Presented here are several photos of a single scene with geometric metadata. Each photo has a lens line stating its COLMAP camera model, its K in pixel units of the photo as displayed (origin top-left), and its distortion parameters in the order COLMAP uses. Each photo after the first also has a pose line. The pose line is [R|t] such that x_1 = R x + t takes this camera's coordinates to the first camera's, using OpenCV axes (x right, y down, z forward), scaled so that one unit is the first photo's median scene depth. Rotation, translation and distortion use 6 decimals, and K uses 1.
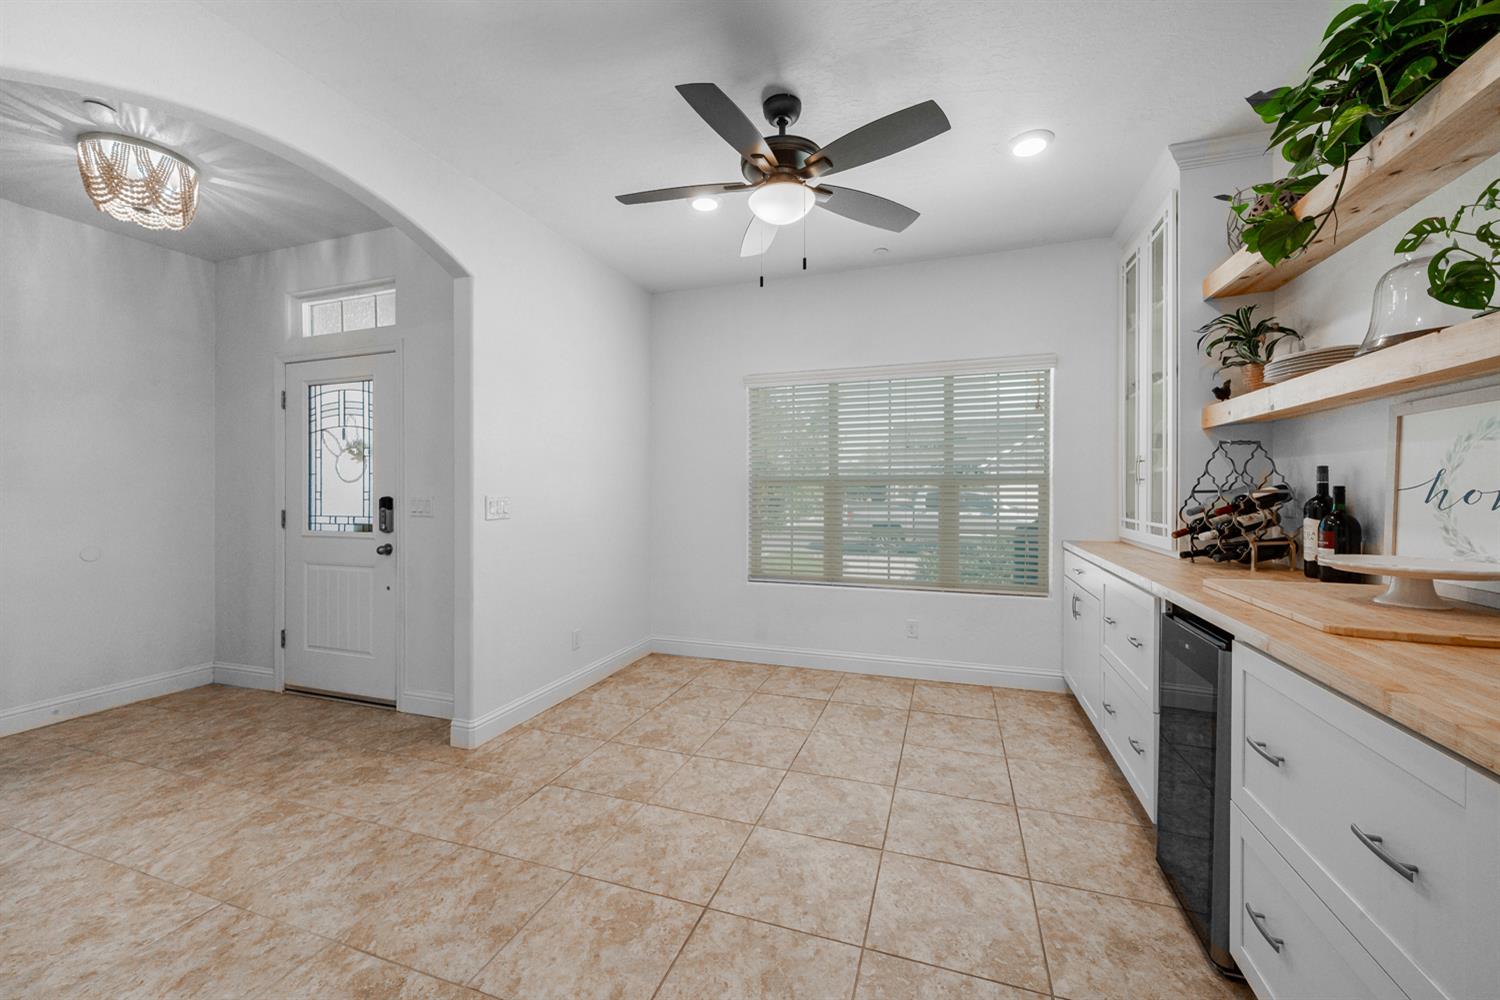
lens RADIAL K [[598.6, 0, 747.2], [0, 598.6, 494.7], [0, 0, 1]] dist [0.002053, 0.000017]
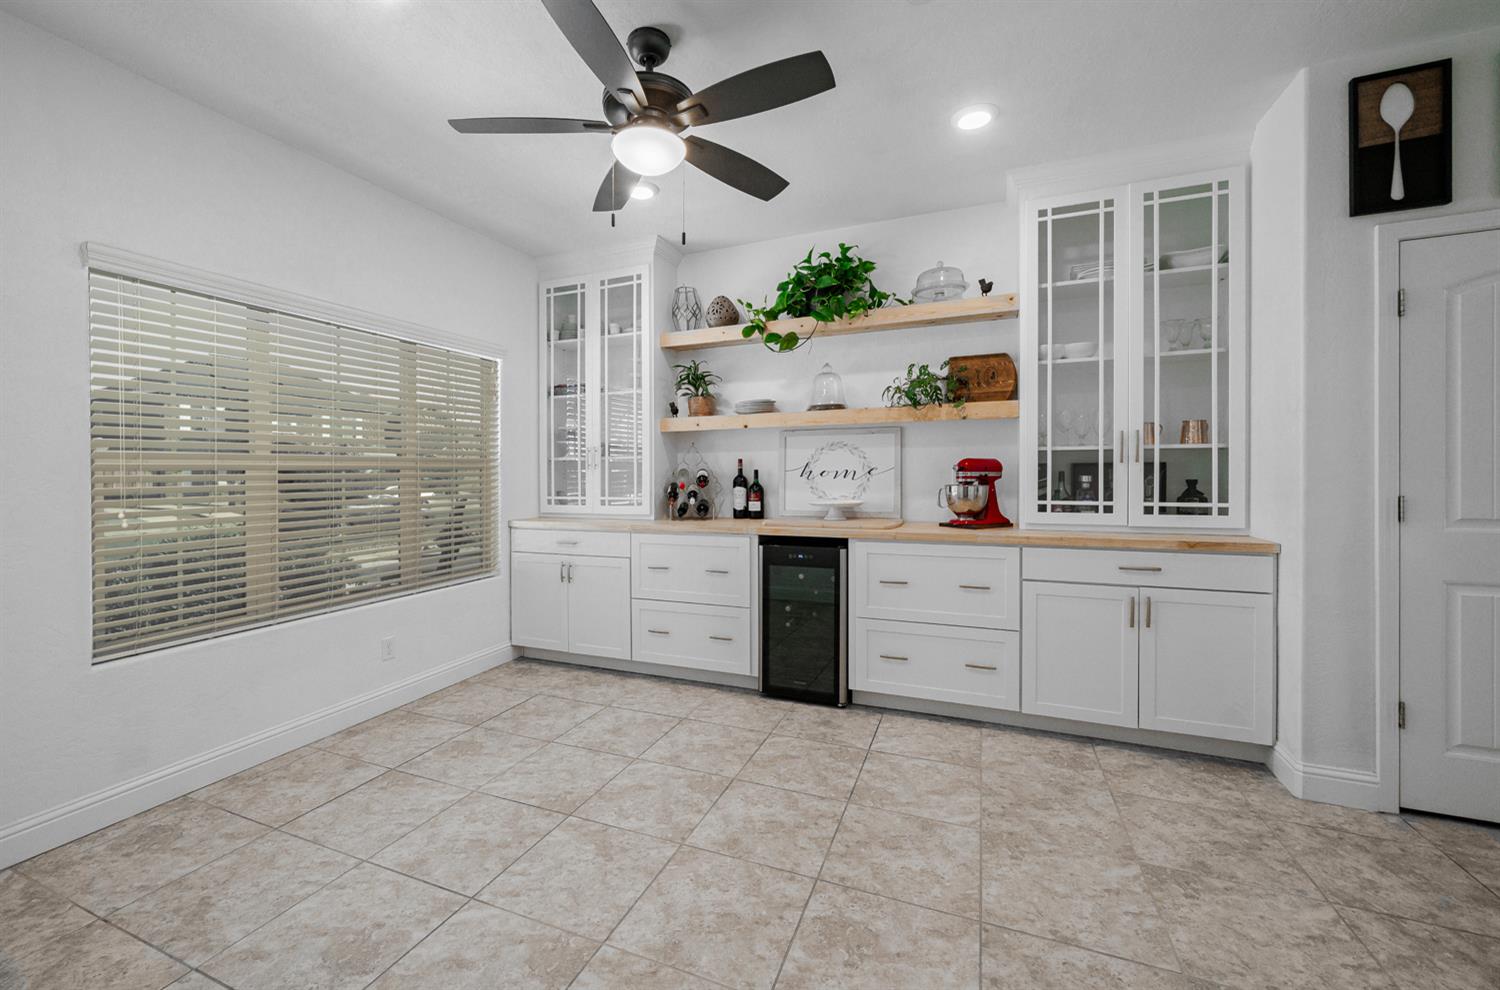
lens RADIAL K [[590.0, 0, 747.3], [0, 590.0, 479.8], [0, 0, 1]] dist [0.002063, -0.000037]
pose [[0.052689, -0.013182, 0.998524, -0.605287], [0.015920, 0.999797, 0.012359, -0.003890], [-0.998484, 0.015245, 0.052888, 0.595827]]
